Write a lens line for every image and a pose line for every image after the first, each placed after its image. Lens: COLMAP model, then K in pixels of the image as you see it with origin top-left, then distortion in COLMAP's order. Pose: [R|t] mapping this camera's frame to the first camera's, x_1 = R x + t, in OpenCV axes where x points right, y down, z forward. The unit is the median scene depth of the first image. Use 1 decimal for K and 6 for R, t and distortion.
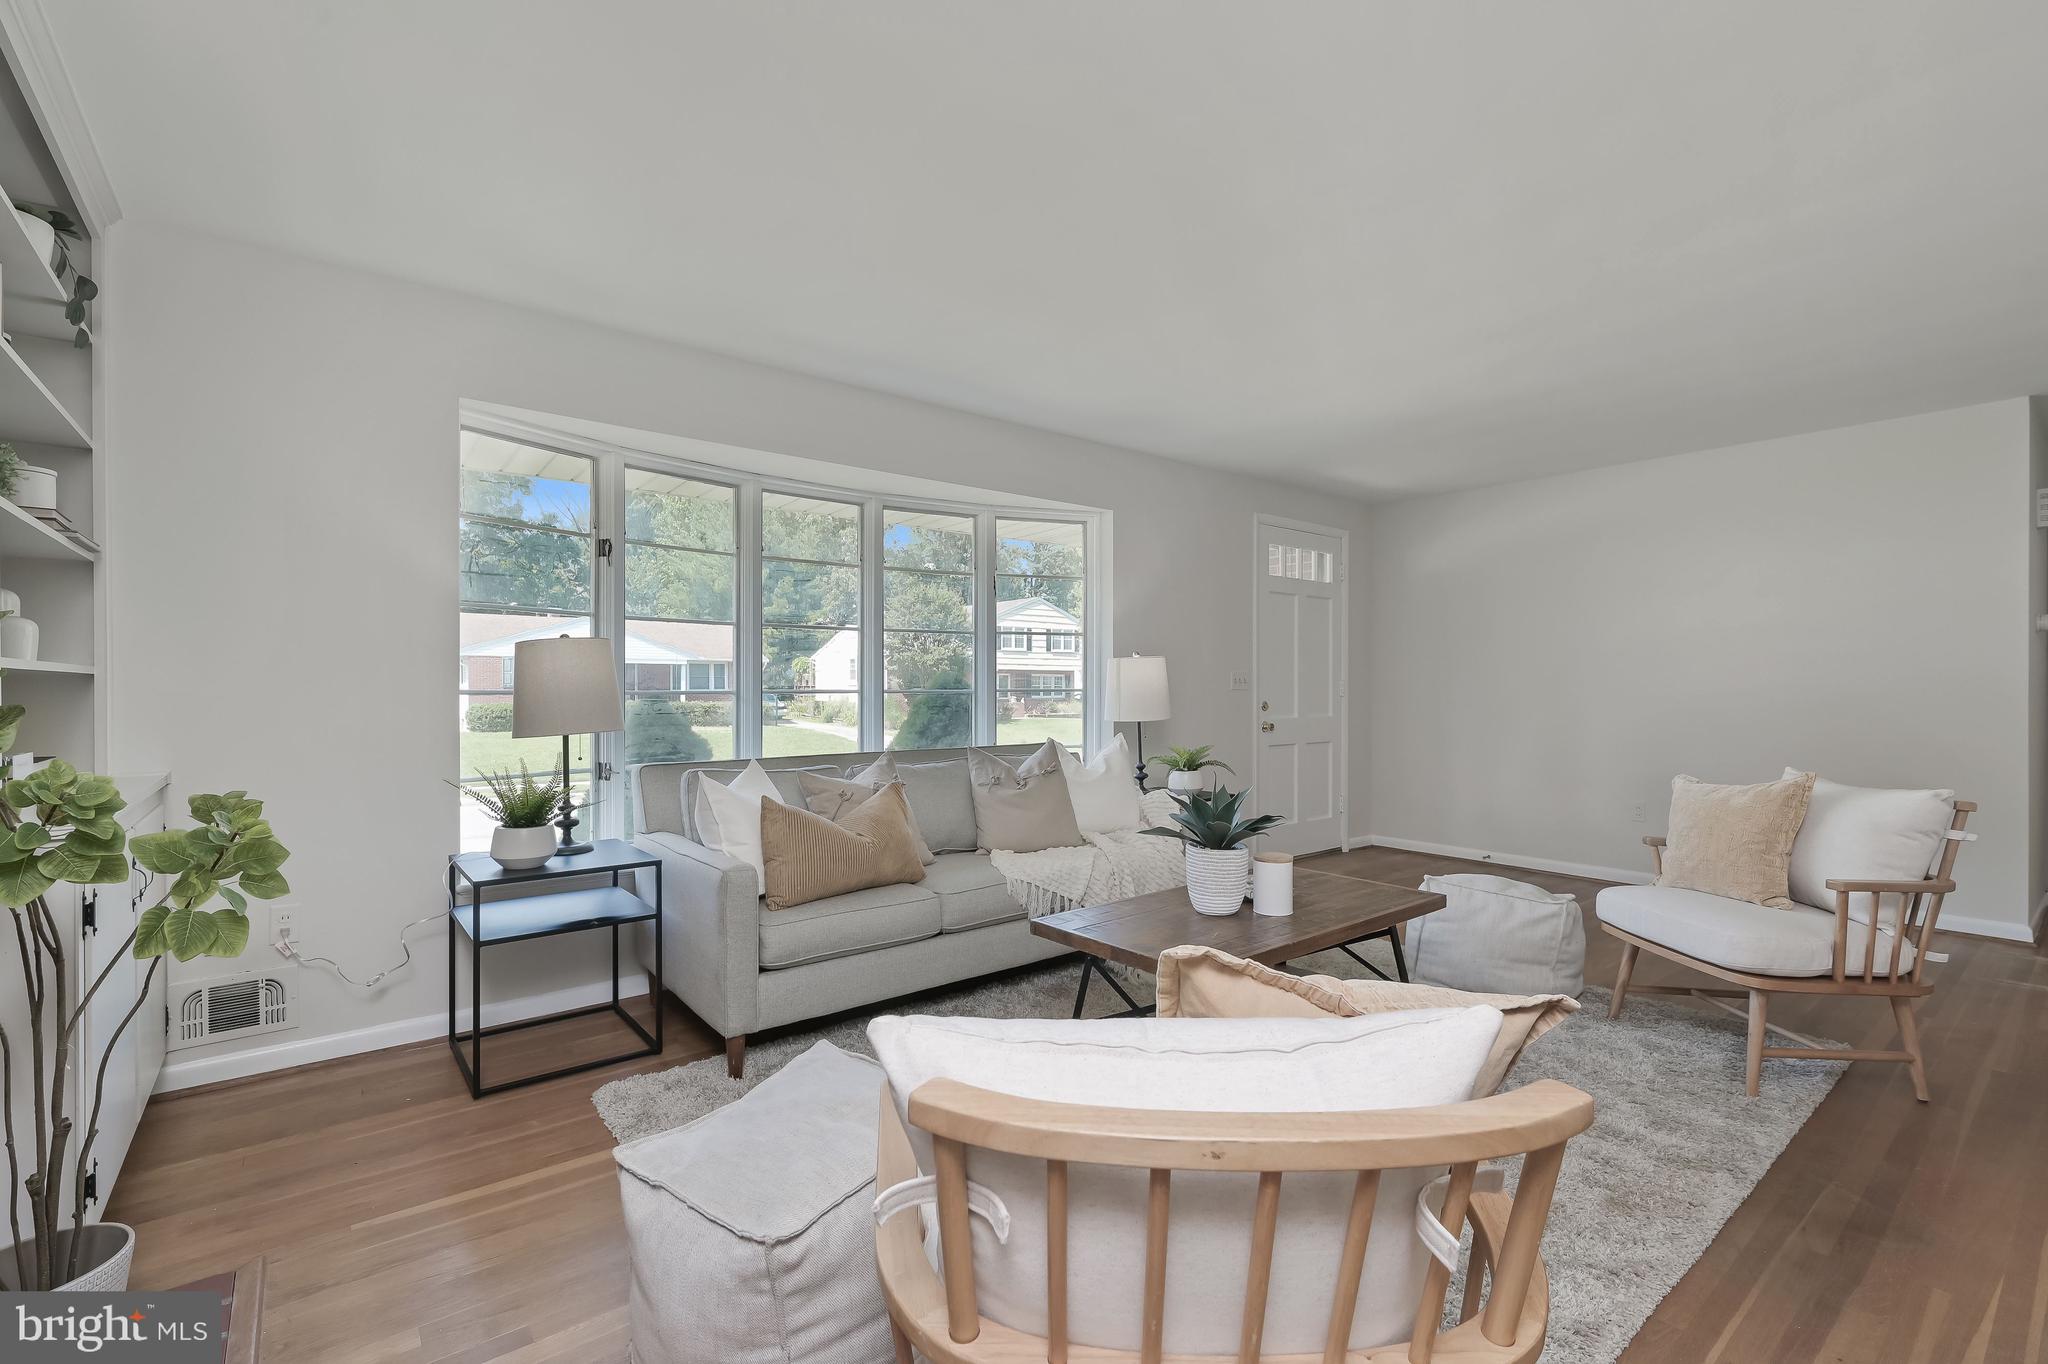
lens RADIAL K [[899.9, 0, 1066.0], [0, 899.9, 694.1], [0, 0, 1]] dist [-0.002640, 0.000623]
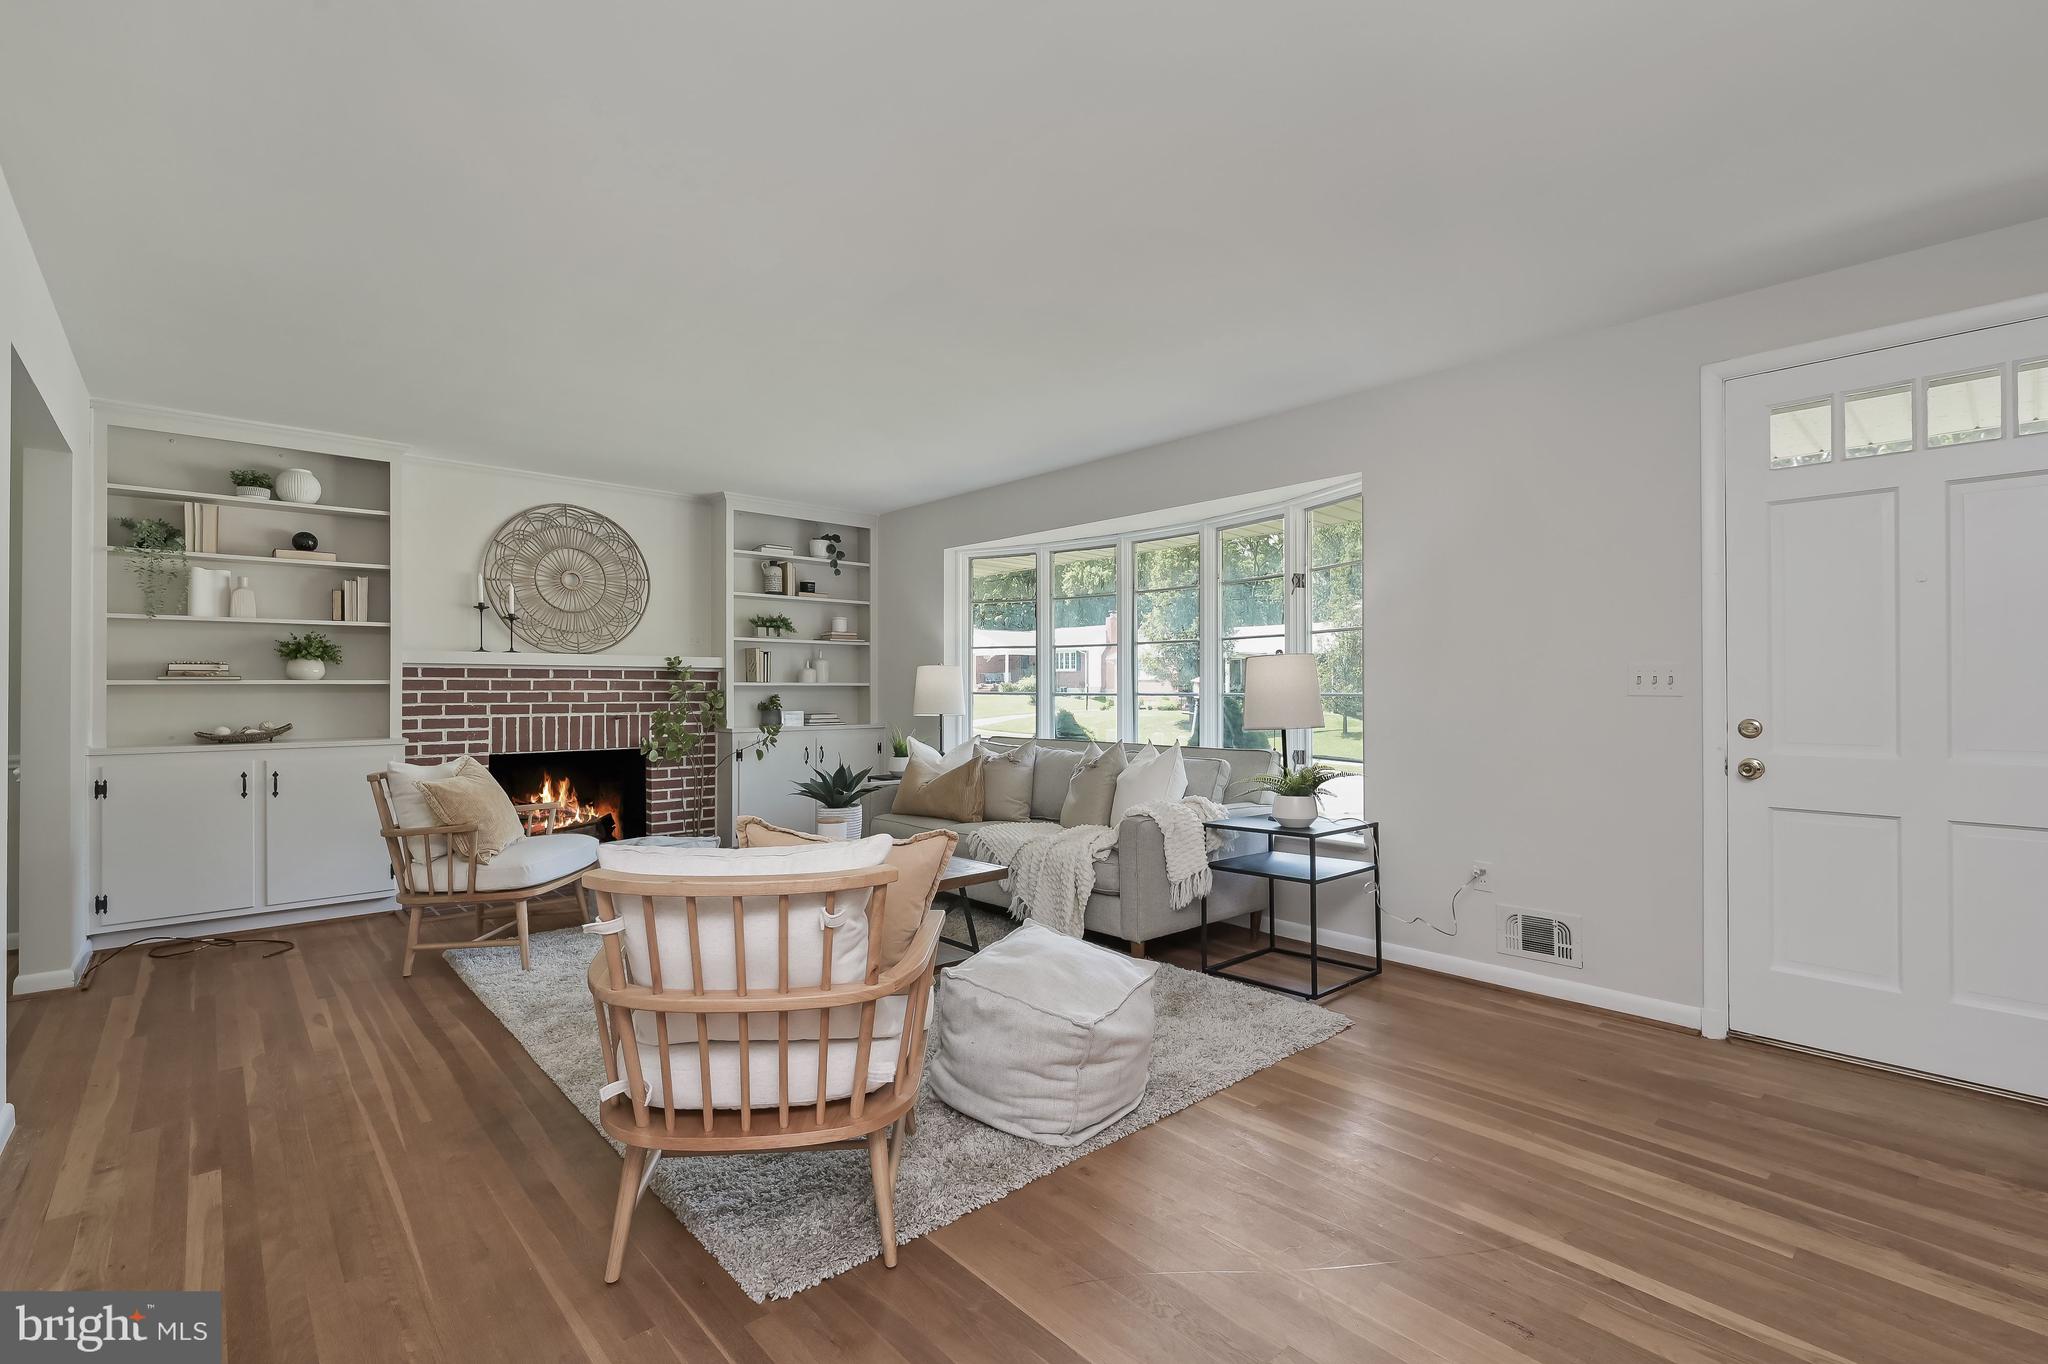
lens RADIAL K [[899.9, 0, 1027.9], [0, 899.9, 696.4], [0, 0, 1]] dist [-0.002640, 0.000623]
pose [[0.049870, 0.015798, -0.998631, 0.723305], [-0.000739, 0.999875, 0.015781, -0.012666], [0.998755, -0.000049, 0.049876, 0.557373]]
